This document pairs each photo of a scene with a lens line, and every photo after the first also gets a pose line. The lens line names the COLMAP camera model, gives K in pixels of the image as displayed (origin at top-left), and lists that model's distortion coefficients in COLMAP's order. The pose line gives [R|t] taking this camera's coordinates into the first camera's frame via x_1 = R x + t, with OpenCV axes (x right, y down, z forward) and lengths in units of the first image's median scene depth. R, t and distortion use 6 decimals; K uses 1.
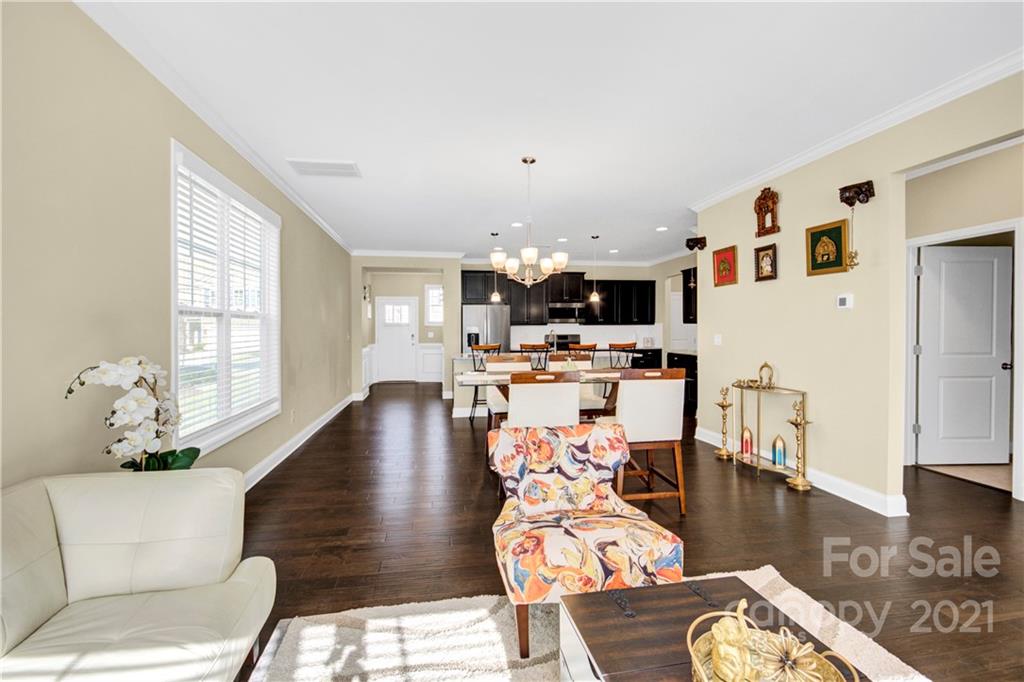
lens RADIAL K [[479.9, 0, 515.6], [0, 479.9, 324.3], [0, 0, 1]] dist [-0.020788, -0.000180]
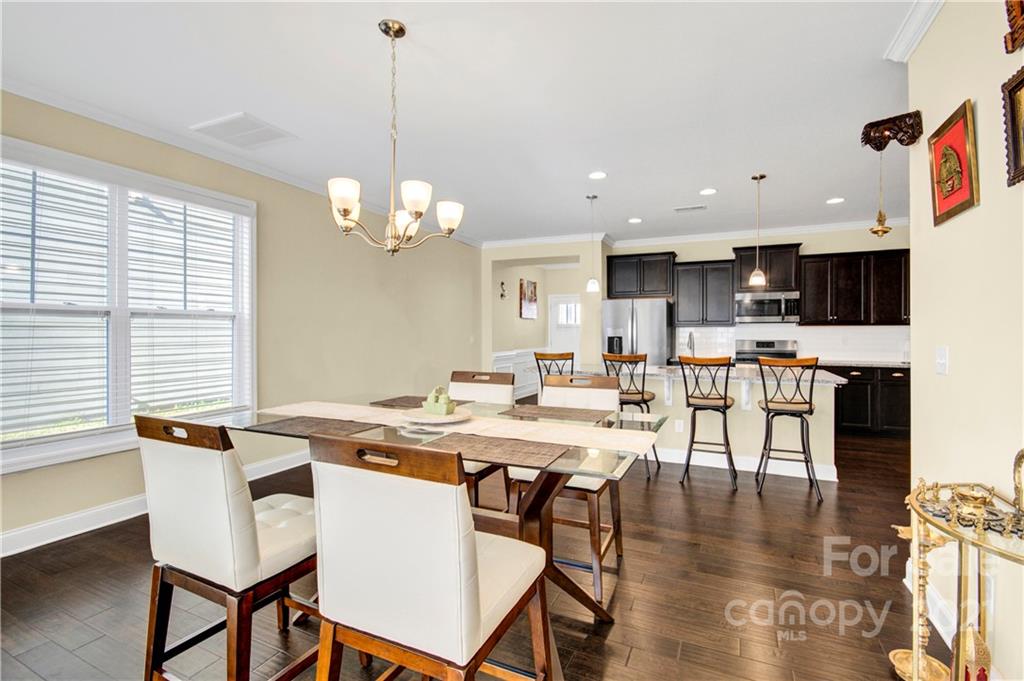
lens RADIAL K [[480.0, 0, 508.4], [0, 480.0, 331.2], [0, 0, 1]] dist [0.000609, -0.000304]
pose [[0.819264, 0.005333, -0.573391, 0.210081], [0.000799, 0.999945, 0.010441, 0.001720], [0.573416, -0.009012, 0.819215, 0.278781]]
